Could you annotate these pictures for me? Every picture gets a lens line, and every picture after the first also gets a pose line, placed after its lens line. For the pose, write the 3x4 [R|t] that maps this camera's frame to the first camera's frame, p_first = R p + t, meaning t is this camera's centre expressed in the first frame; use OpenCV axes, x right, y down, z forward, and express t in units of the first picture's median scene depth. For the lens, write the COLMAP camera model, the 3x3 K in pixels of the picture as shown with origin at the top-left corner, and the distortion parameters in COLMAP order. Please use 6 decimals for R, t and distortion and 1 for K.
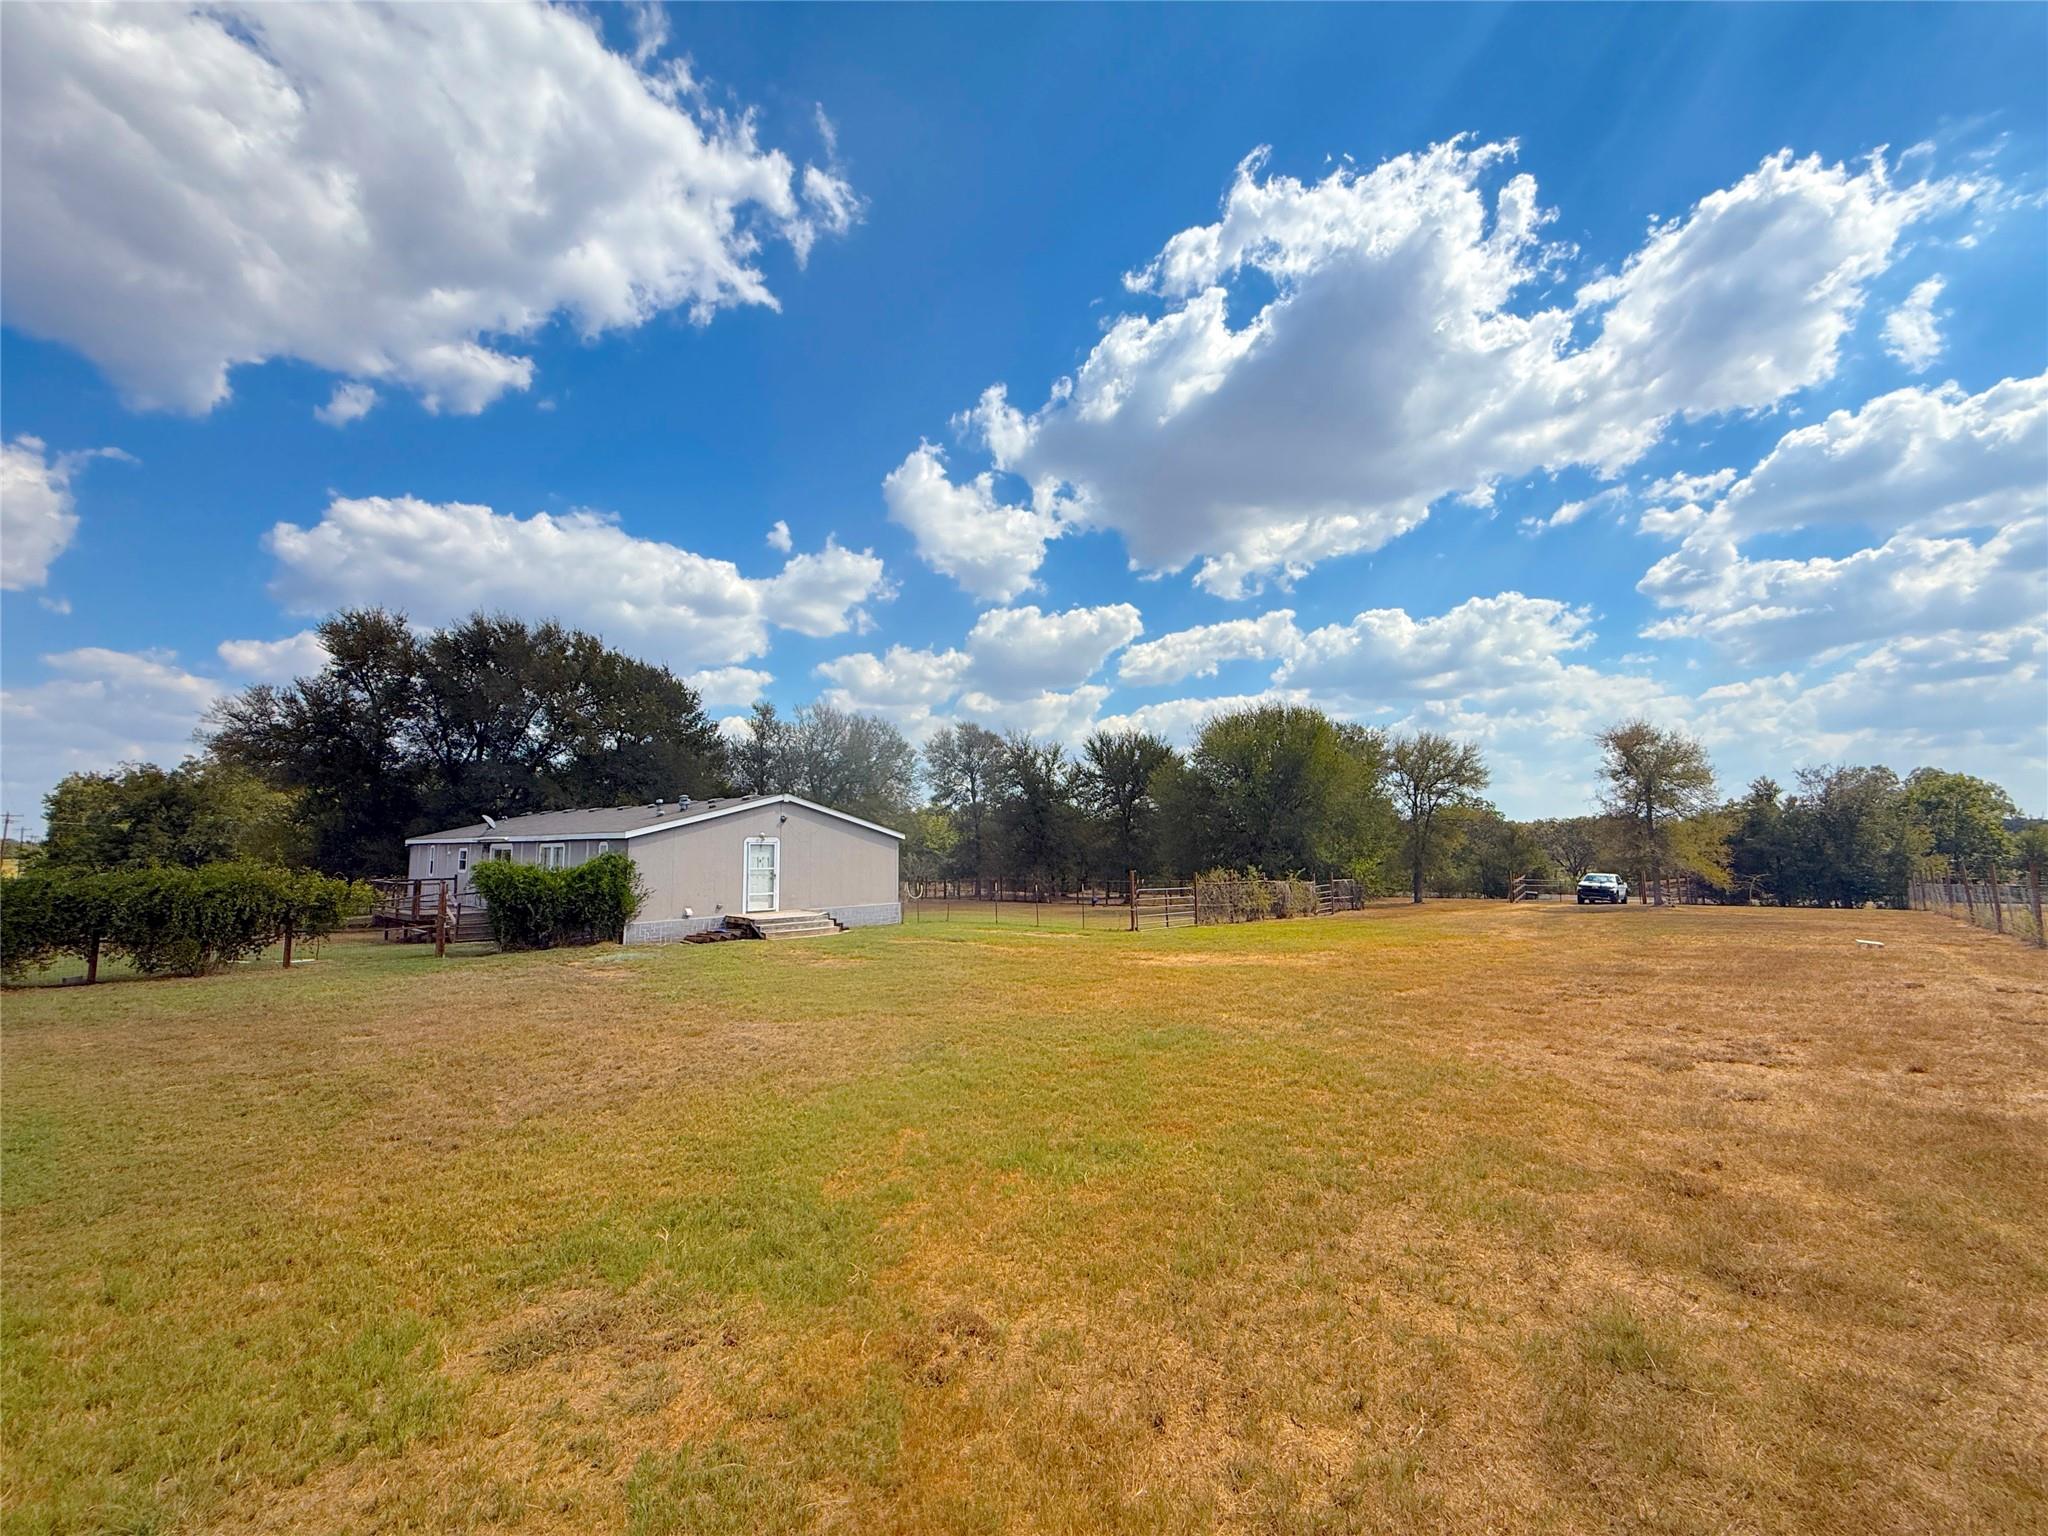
lens RADIAL K [[815.1, 0, 1018.7], [0, 815.1, 772.7], [0, 0, 1]] dist [-0.001761, 0.000822]
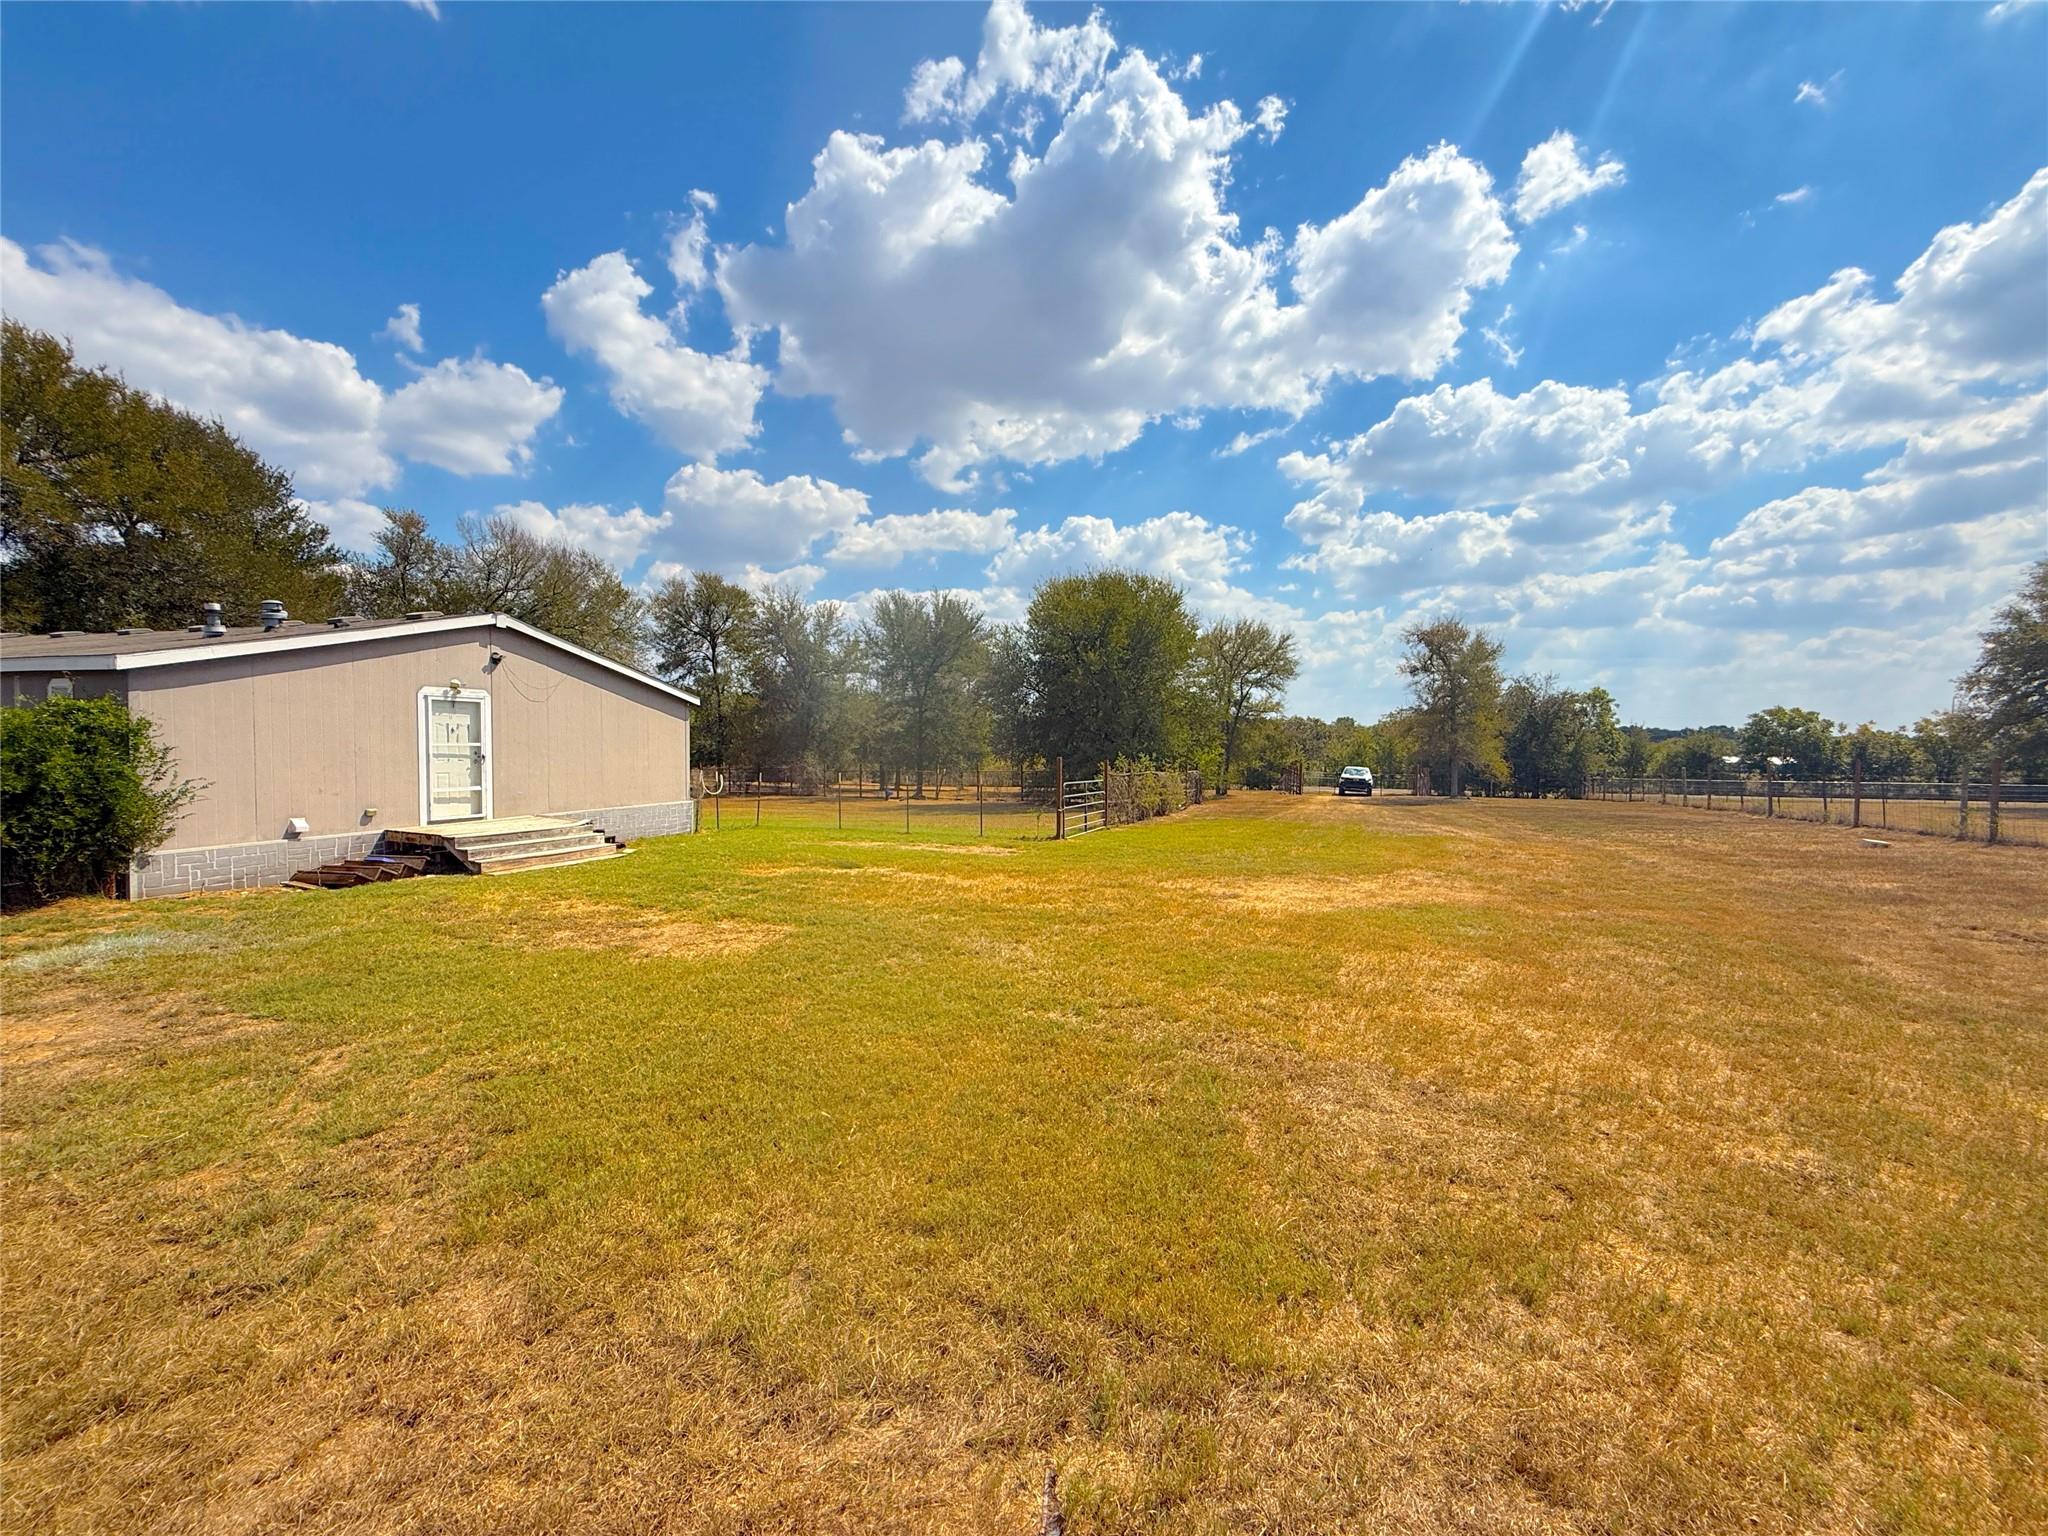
lens RADIAL K [[815.1, 0, 1018.7], [0, 815.1, 772.7], [0, 0, 1]] dist [-0.001761, 0.000822]
pose [[0.937849, 0.006008, 0.346993, -0.064226], [-0.052358, 0.990855, 0.124357, 0.020650], [-0.343072, -0.134796, 0.929587, 0.151305]]
